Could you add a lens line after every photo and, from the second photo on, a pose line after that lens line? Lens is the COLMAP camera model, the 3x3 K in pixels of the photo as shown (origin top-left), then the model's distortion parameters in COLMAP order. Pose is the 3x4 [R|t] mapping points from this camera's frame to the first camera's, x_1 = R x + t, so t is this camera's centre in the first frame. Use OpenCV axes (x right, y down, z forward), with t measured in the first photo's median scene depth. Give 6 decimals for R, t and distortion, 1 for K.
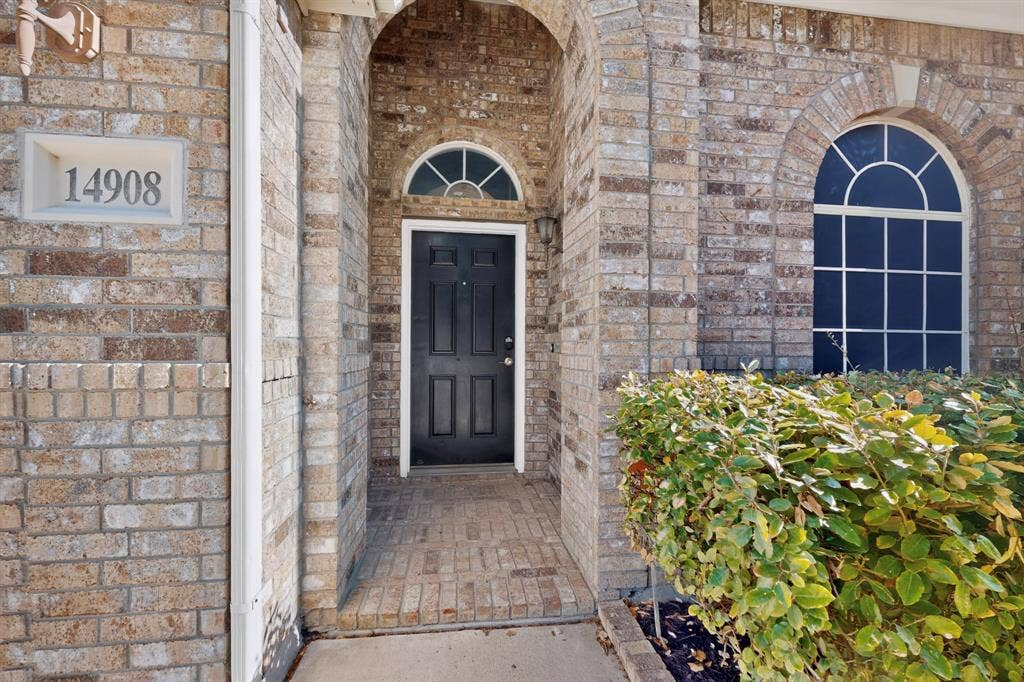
lens RADIAL K [[412.0, 0, 516.6], [0, 412.0, 339.2], [0, 0, 1]] dist [-0.001136, 0.000084]
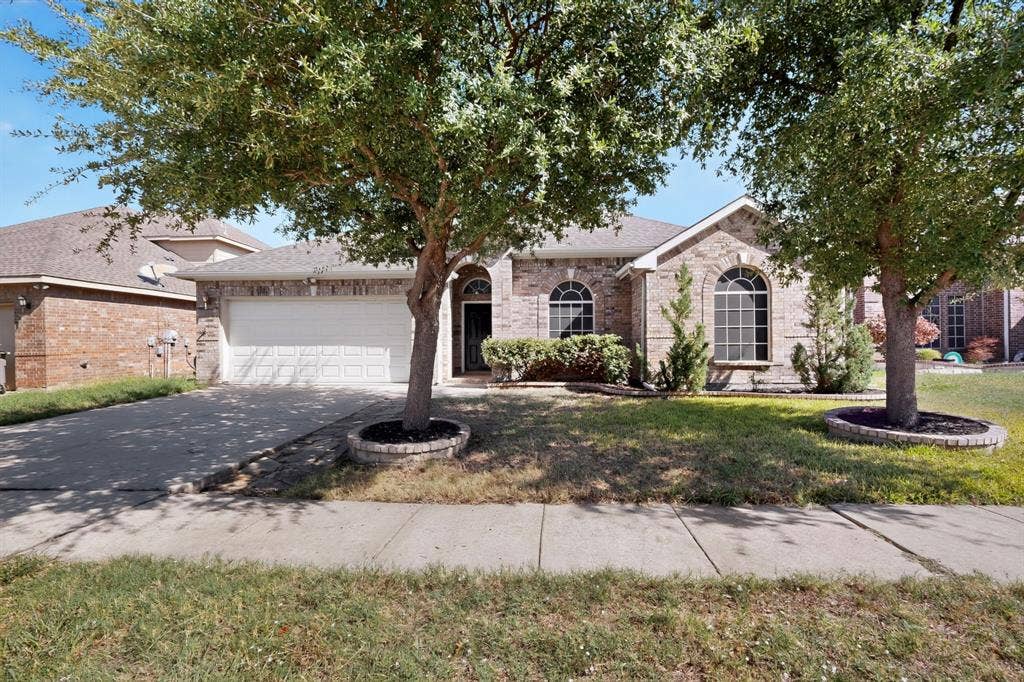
lens RADIAL K [[457.0, 0, 510.7], [0, 457.0, 335.0], [0, 0, 1]] dist [0.004805, 0.001829]
pose [[0.976746, -0.017625, -0.213675, 1.303865], [0.013998, 0.999731, -0.018475, 0.102553], [0.213943, 0.015054, 0.976730, -3.689171]]
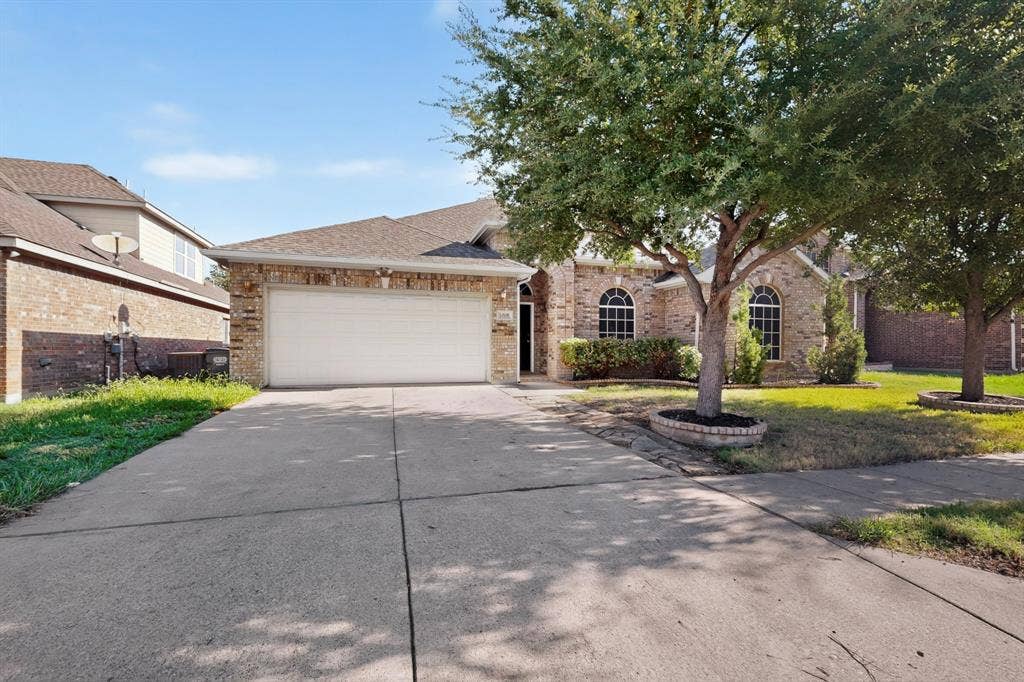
lens RADIAL K [[457.0, 0, 517.8], [0, 457.0, 342.4], [0, 0, 1]] dist [0.004805, 0.001829]
pose [[0.986480, -0.001062, 0.163876, -1.040339], [0.000942, 0.999999, 0.000807, 0.085007], [-0.163876, -0.000641, 0.986481, -3.915486]]
